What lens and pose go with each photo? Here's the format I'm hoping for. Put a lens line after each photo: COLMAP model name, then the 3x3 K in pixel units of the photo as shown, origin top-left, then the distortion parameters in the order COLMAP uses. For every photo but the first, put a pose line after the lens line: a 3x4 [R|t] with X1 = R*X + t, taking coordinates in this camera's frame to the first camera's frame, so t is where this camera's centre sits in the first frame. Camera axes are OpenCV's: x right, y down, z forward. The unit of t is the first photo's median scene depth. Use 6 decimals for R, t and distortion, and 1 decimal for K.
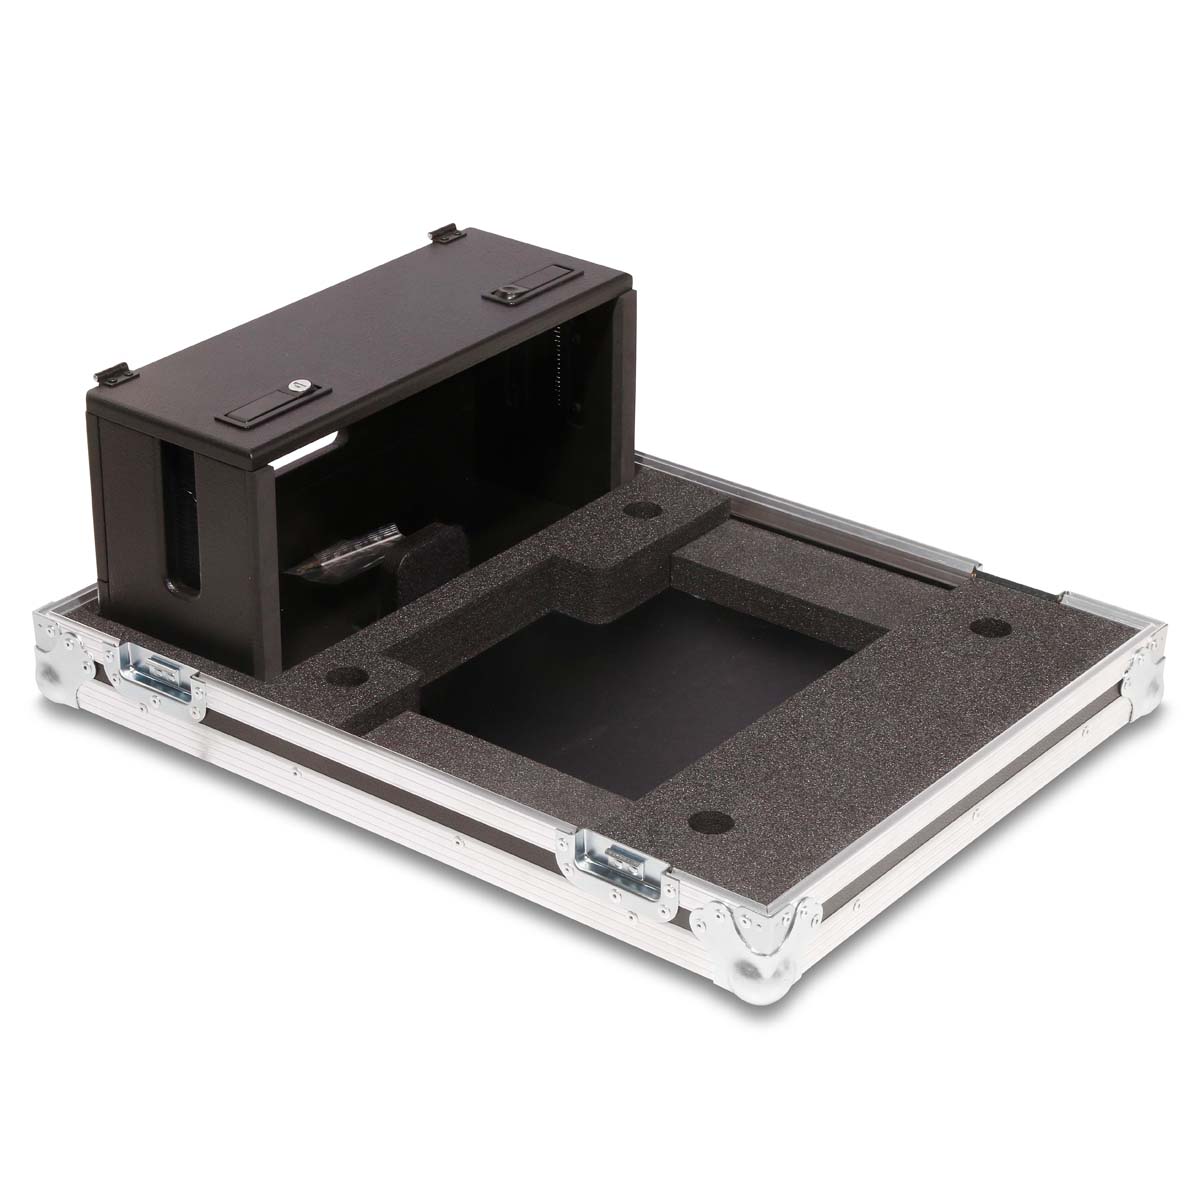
lens RADIAL K [[3159.5, 0, 600.0], [0, 3159.5, 600.0], [0, 0, 1]] dist [0.309441, -0.208270]
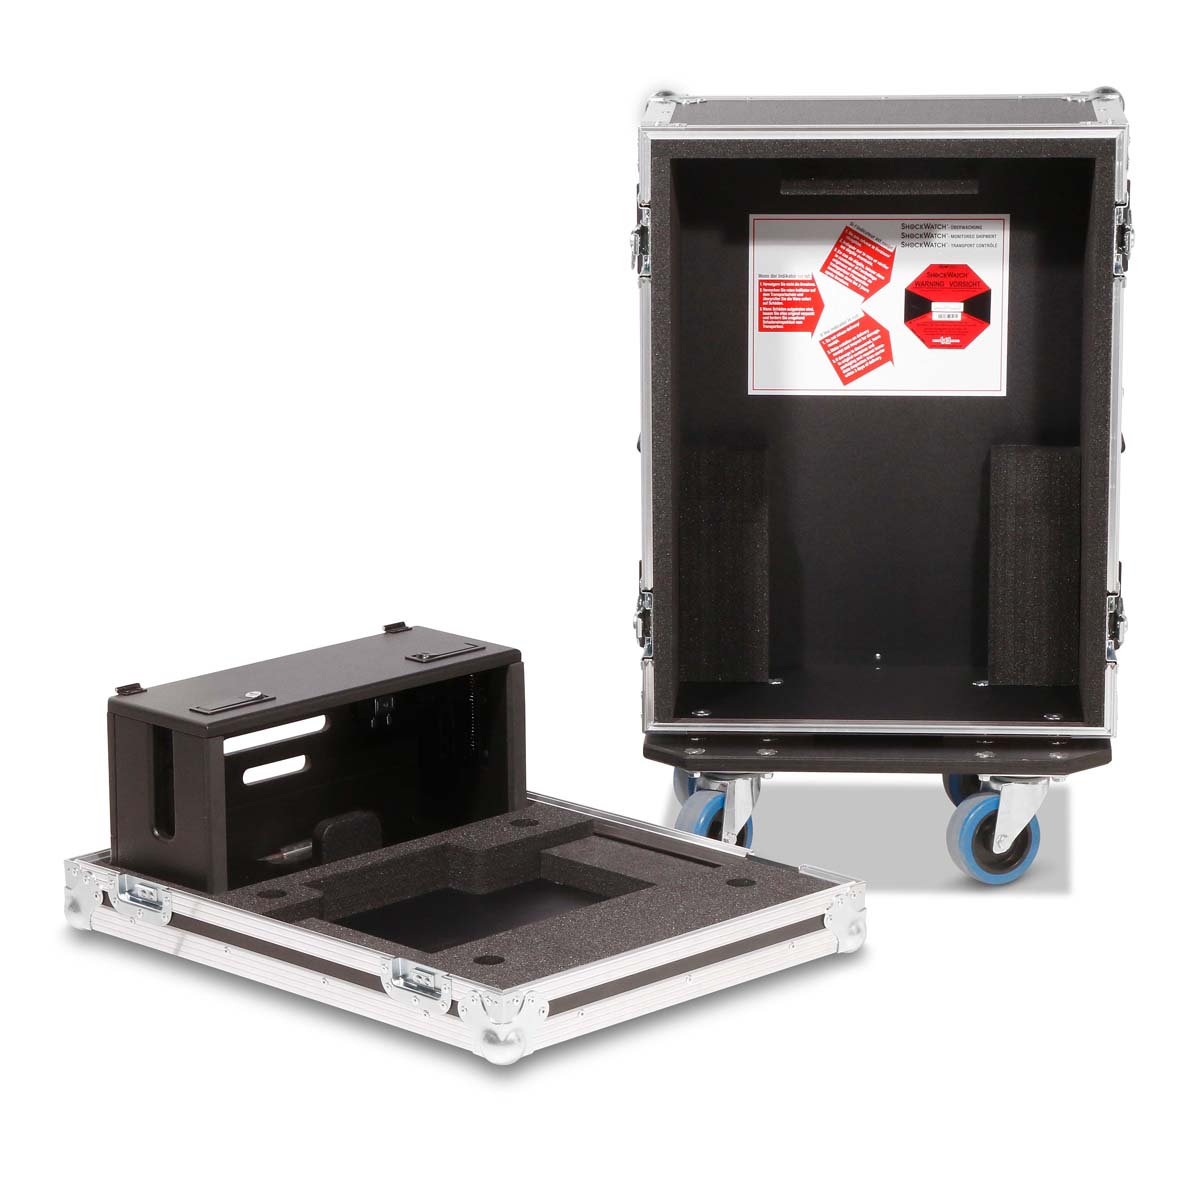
lens RADIAL K [[4603.2, 0, 600.0], [0, 4603.2, 600.0], [0, 0, 1]] dist [1.340005, -27.375116]
pose [[0.989906, 0.009235, -0.141421, 0.352101], [-0.043720, 0.969105, -0.242743, 0.388037], [0.134810, 0.246476, 0.959727, -0.991917]]
